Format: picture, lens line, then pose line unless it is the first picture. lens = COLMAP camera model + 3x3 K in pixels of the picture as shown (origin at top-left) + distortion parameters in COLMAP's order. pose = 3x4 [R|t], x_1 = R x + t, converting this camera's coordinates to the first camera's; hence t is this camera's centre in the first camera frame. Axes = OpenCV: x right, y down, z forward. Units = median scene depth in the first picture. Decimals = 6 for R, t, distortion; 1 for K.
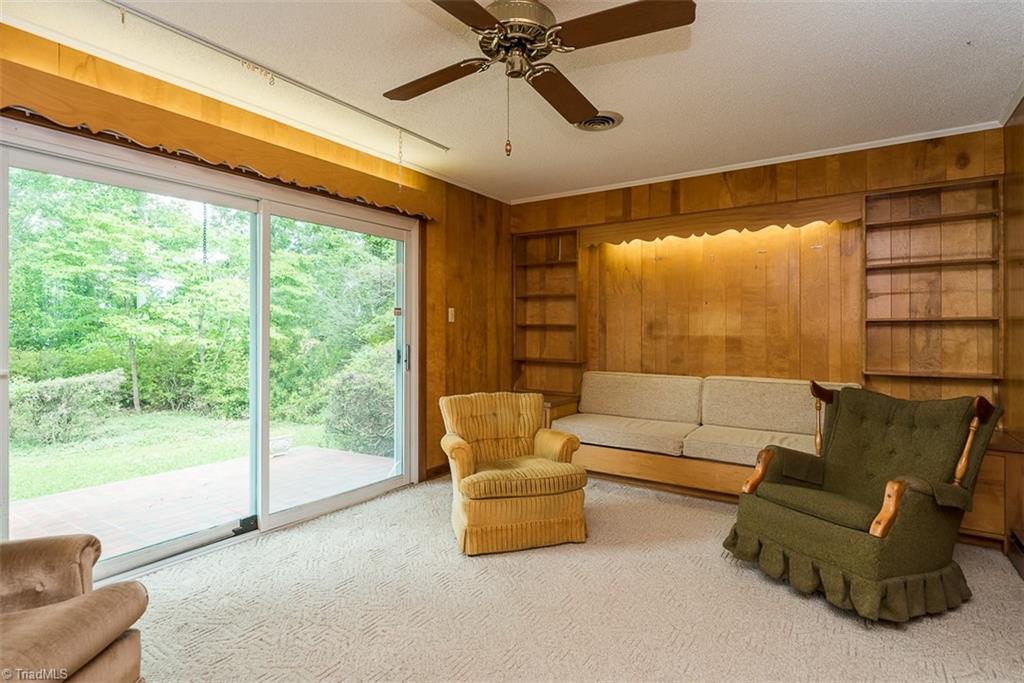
lens RADIAL K [[519.3, 0, 511.6], [0, 519.3, 329.3], [0, 0, 1]] dist [0.000795, 0.000649]
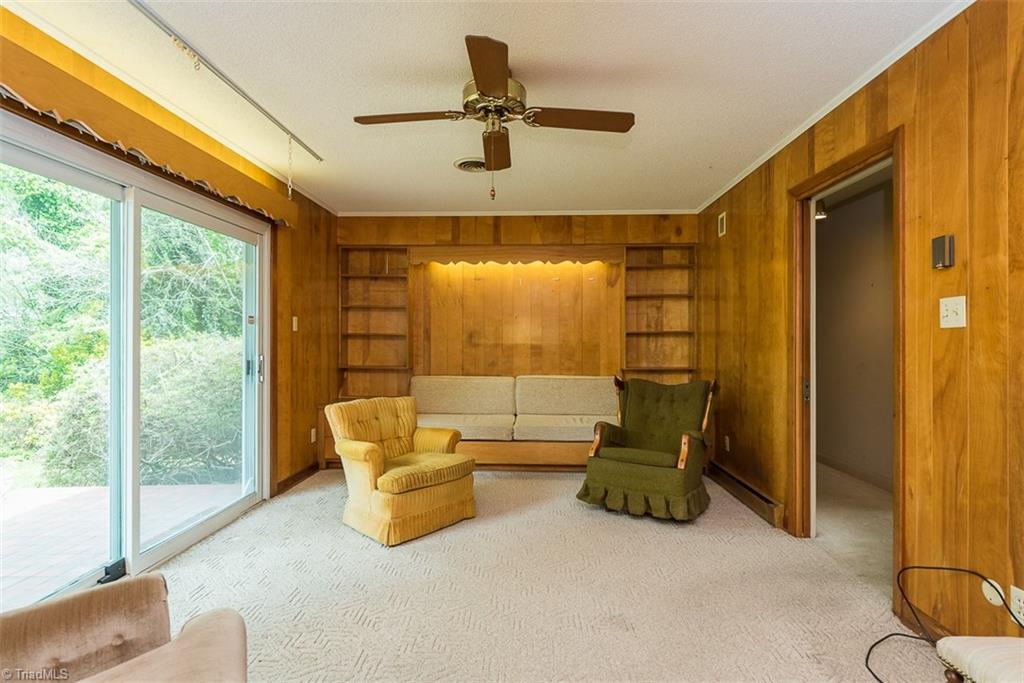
lens RADIAL K [[497.8, 0, 508.4], [0, 497.8, 337.4], [0, 0, 1]] dist [-0.000887, 0.000138]
pose [[0.854527, 0.001567, 0.519404, -0.284527], [-0.002198, 0.999997, 0.000600, -0.003338], [-0.519402, -0.001655, 0.854528, -0.014907]]
